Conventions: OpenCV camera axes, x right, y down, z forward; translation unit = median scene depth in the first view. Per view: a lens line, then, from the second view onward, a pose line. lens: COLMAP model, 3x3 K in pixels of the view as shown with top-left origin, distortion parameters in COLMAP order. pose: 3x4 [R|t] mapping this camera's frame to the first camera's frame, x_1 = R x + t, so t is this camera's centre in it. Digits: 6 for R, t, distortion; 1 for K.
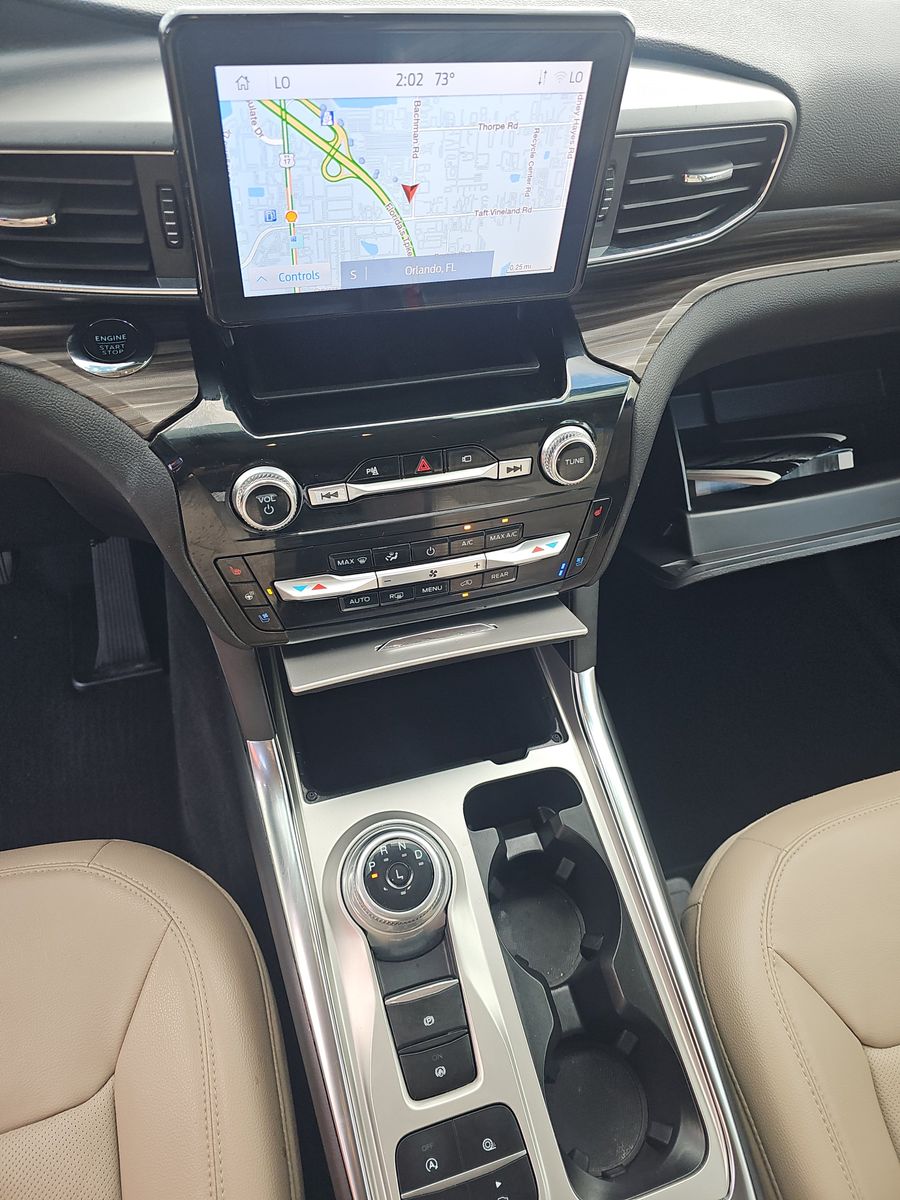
lens RADIAL K [[798.3, 0, 452.6], [0, 798.3, 604.7], [0, 0, 1]] dist [0.031920, -0.015155]
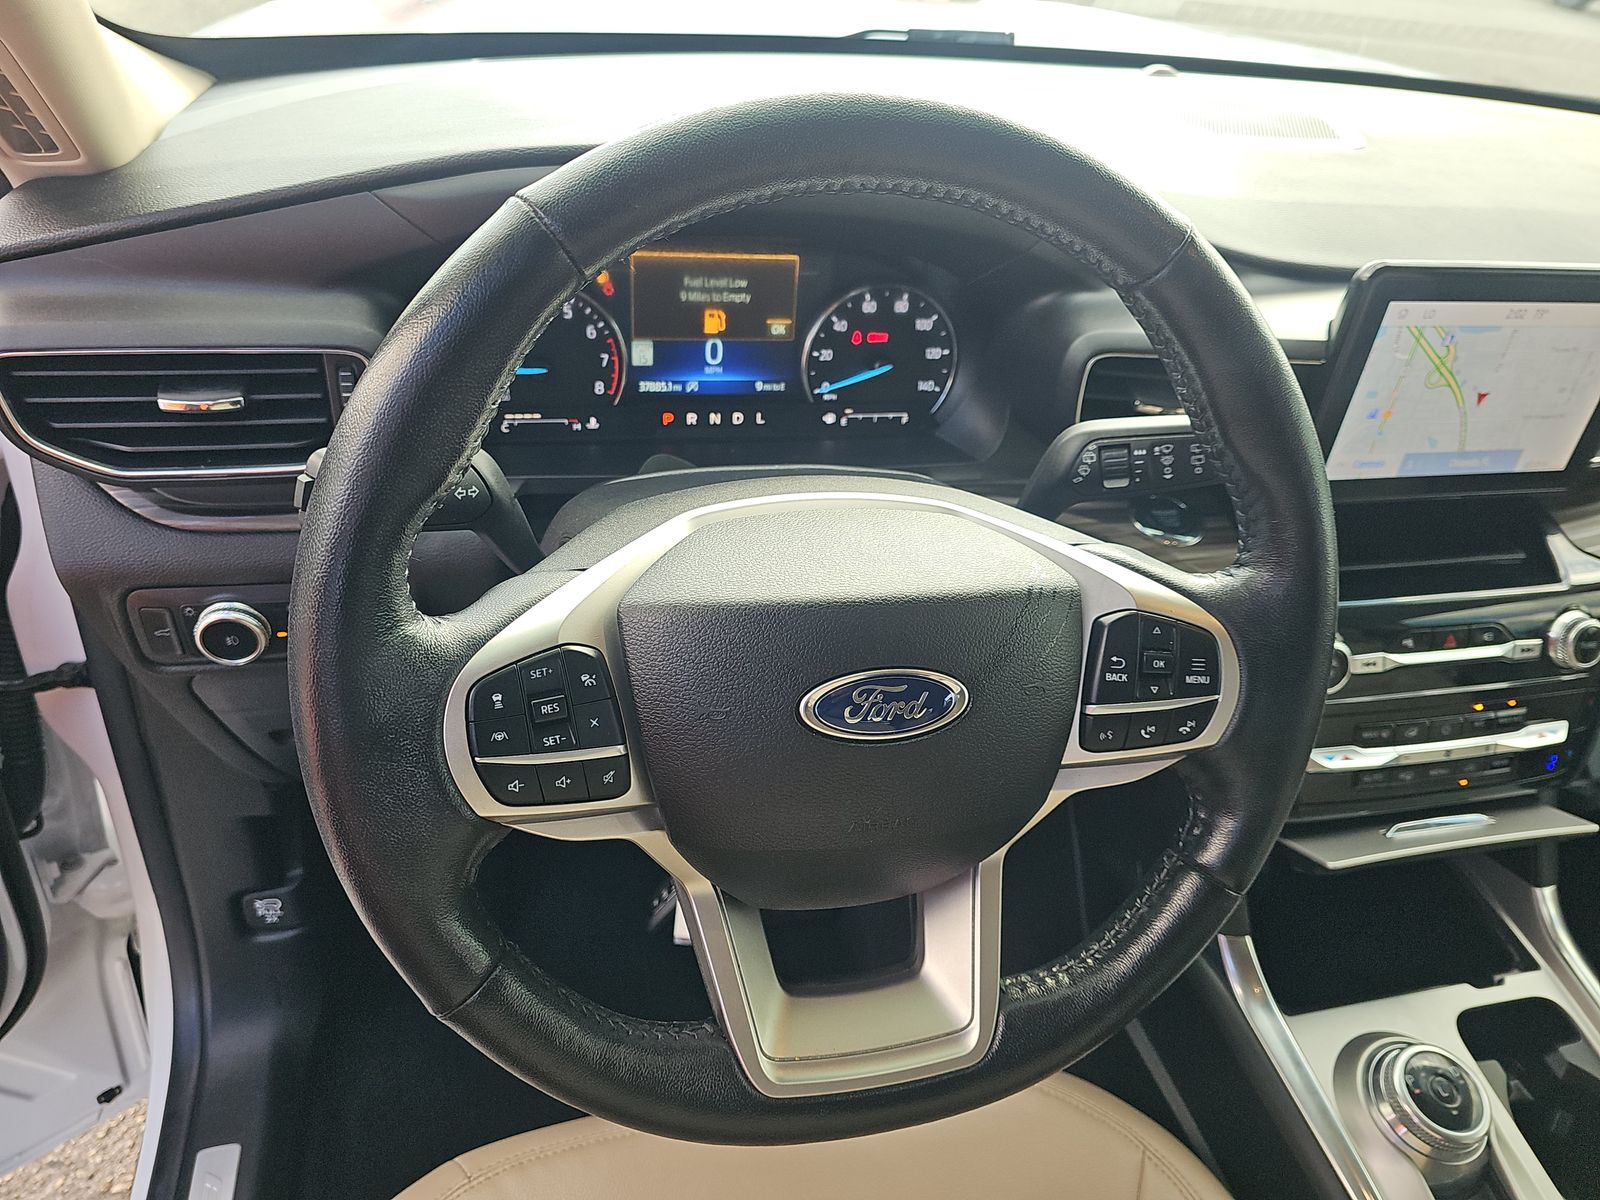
lens RADIAL K [[1064.4, 0, 797.9], [0, 1064.4, 598.6], [0, 0, 1]] dist [0.031920, -0.015155]
pose [[0.999237, 0.036089, -0.014929, -0.818678], [-0.038895, 0.954139, -0.296828, 0.204790], [0.003532, 0.297182, 0.954814, -0.309161]]
